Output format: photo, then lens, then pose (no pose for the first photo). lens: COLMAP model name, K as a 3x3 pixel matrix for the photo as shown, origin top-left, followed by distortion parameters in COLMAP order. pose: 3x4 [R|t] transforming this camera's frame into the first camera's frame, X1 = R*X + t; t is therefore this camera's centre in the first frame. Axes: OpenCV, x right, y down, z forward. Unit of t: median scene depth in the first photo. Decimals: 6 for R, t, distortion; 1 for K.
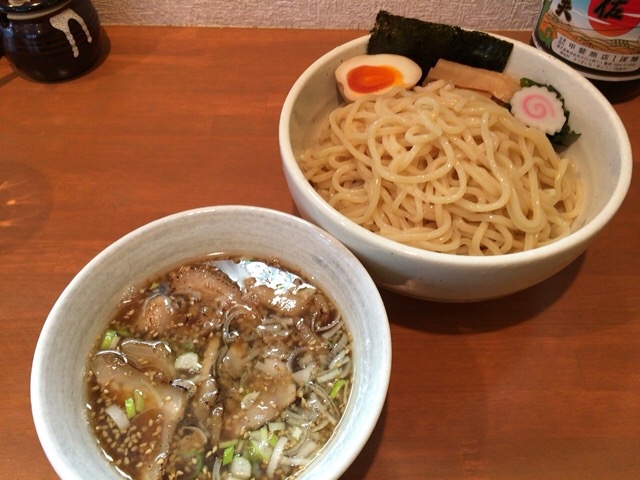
lens RADIAL K [[574.5, 0, 335.3], [0, 574.5, 230.3], [0, 0, 1]] dist [0.006977, -0.065179]
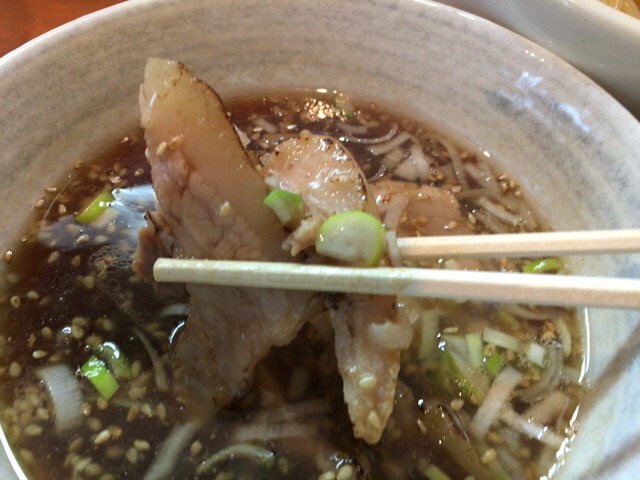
lens RADIAL K [[574.5, 0, 314.8], [0, 574.5, 242.8], [0, 0, 1]] dist [0.006977, -0.065179]
pose [[0.991344, 0.114224, -0.064728, -0.155219], [-0.113465, 0.993424, 0.015302, 0.197896], [0.066050, -0.007825, 0.997786, 0.558718]]
